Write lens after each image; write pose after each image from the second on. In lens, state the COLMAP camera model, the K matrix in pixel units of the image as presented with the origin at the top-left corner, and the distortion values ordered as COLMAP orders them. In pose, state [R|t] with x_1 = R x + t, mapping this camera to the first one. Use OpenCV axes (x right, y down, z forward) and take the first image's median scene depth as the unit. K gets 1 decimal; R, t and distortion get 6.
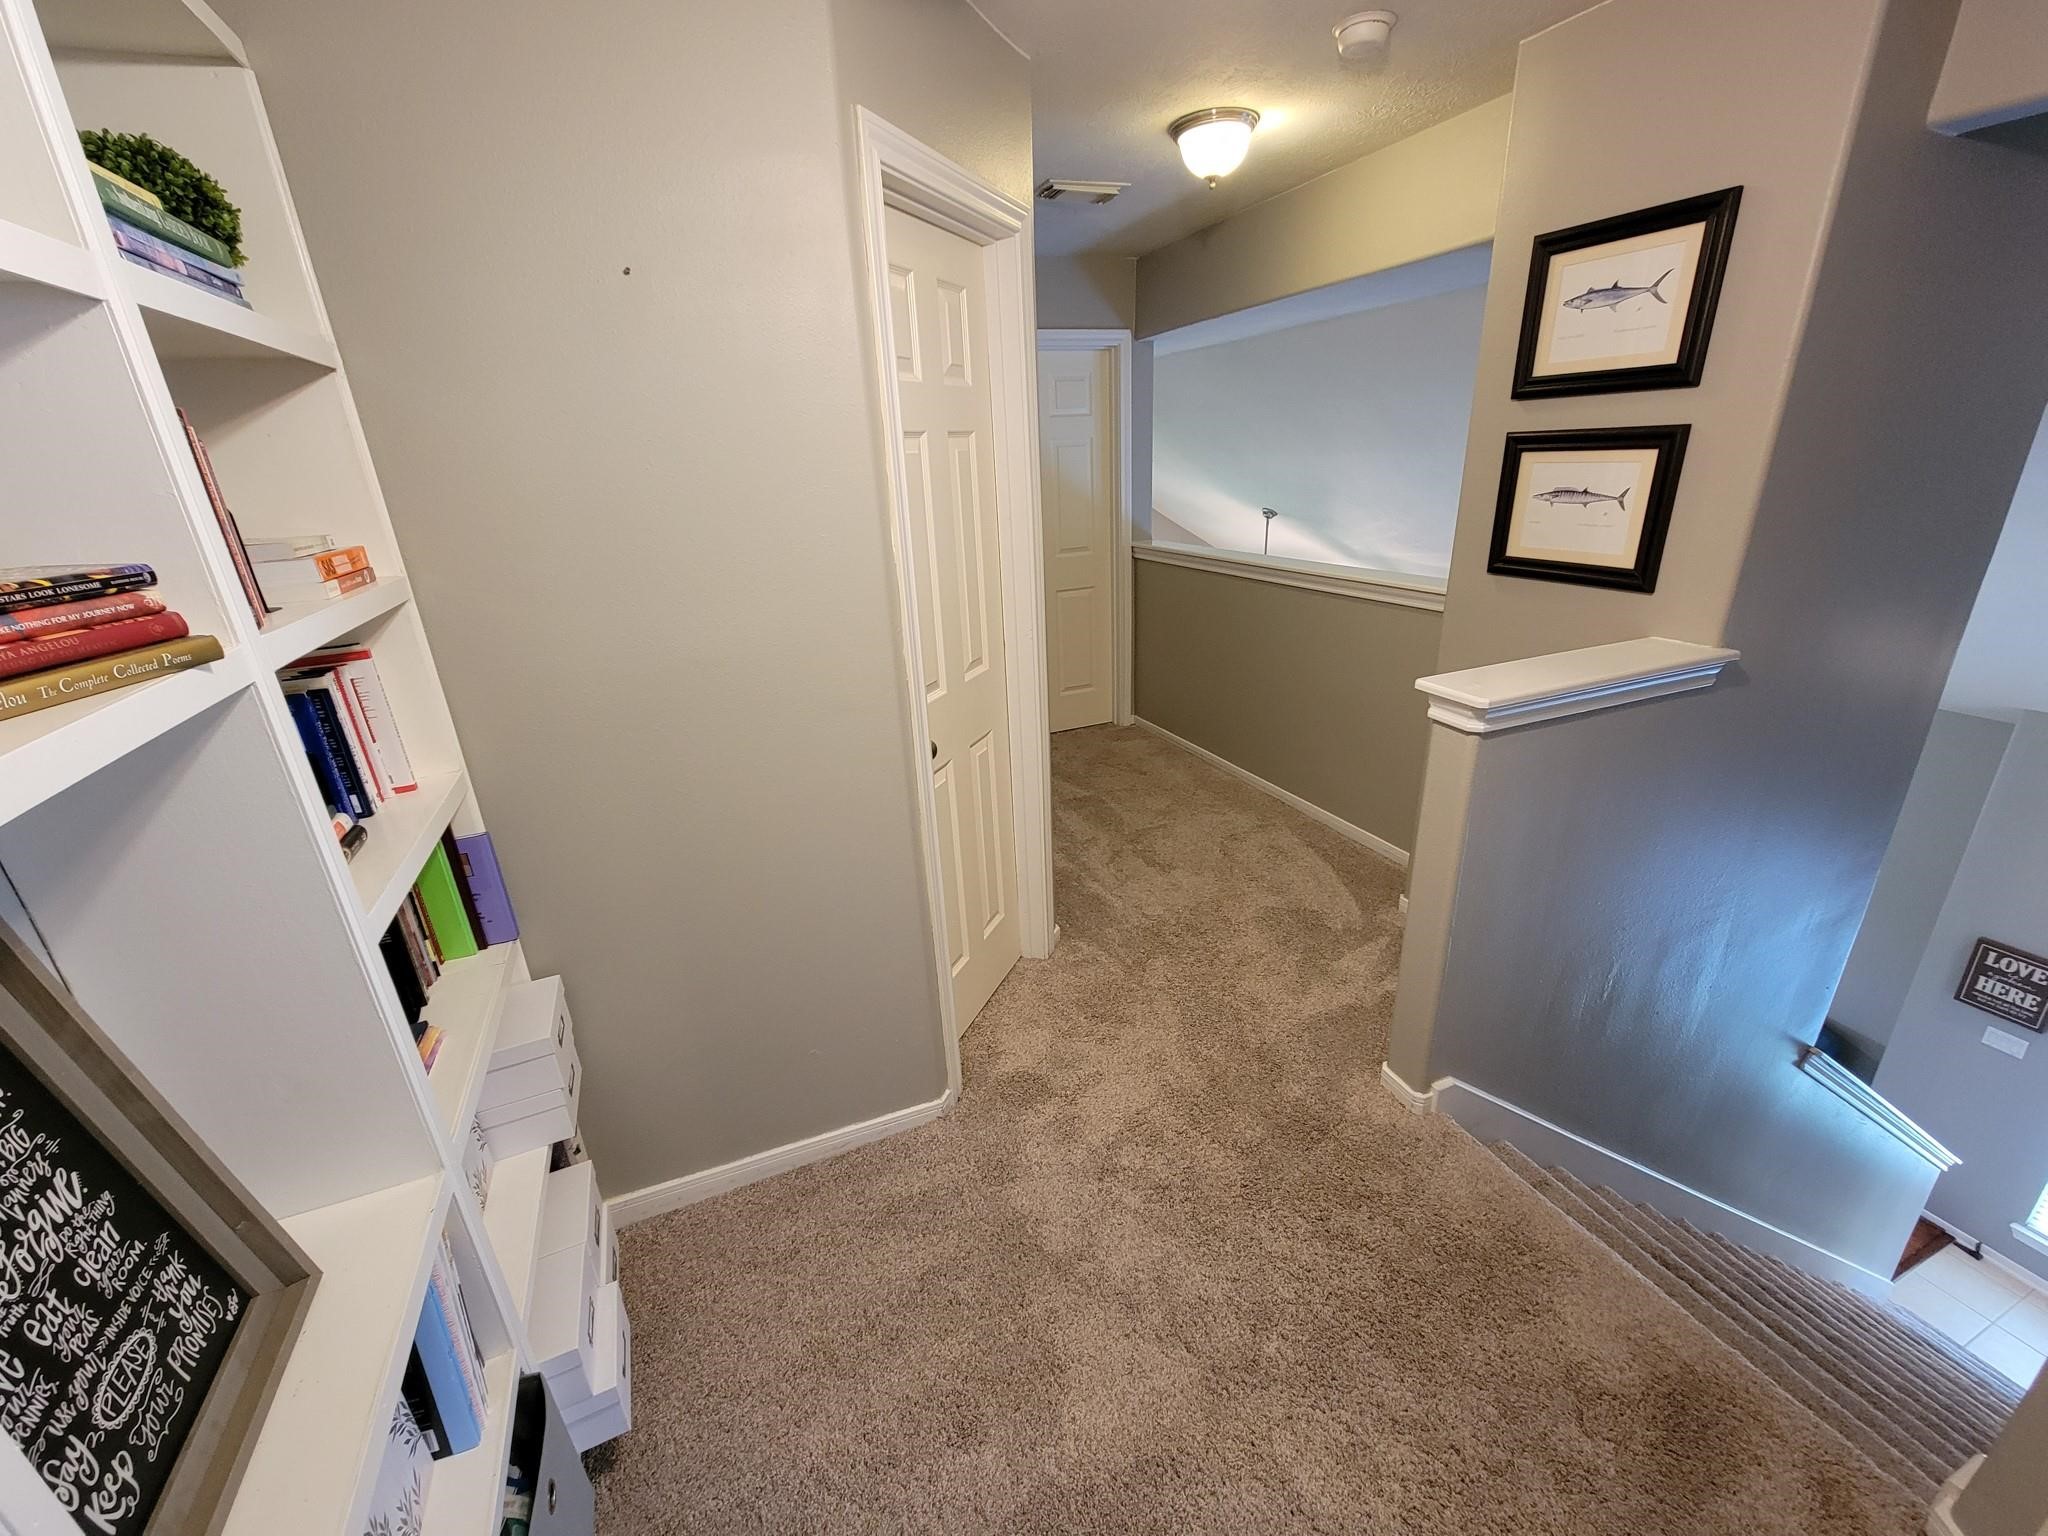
lens RADIAL K [[847.2, 0, 1023.1], [0, 847.2, 779.3], [0, 0, 1]] dist [0.002701, -0.001994]
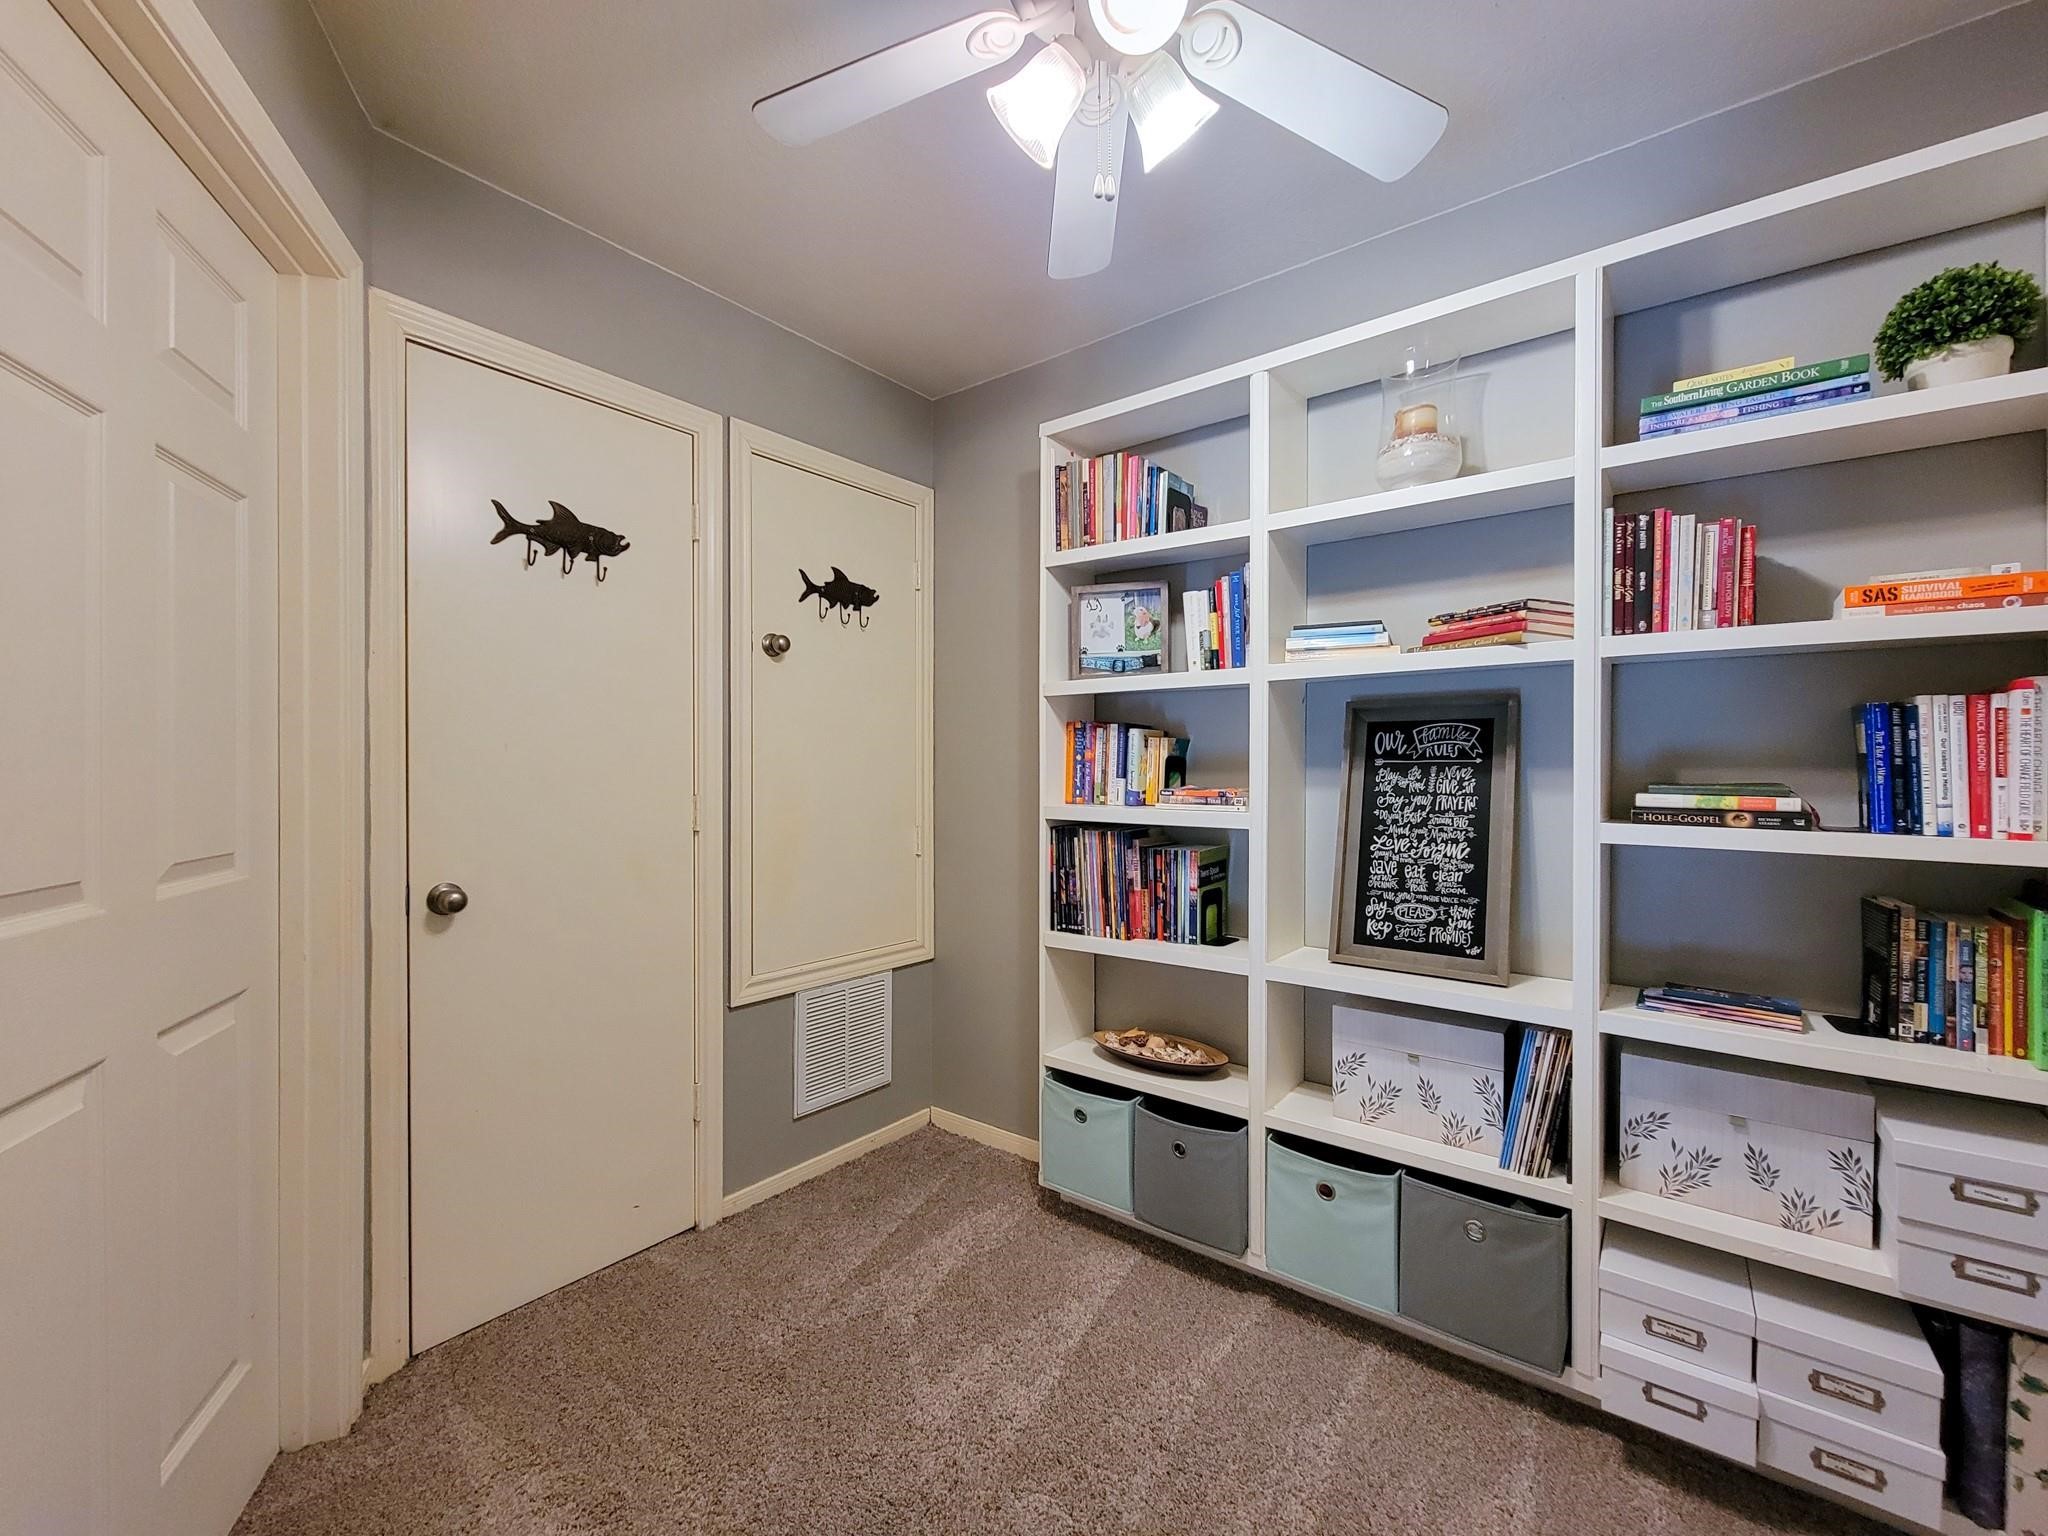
lens RADIAL K [[847.2, 0, 1022.2], [0, 847.2, 765.5], [0, 0, 1]] dist [0.002701, -0.001994]
pose [[-0.871465, 0.044042, -0.488477, 1.216478], [-0.144909, 0.928376, 0.342227, -0.418249], [0.468562, 0.369024, -0.802665, 2.326457]]
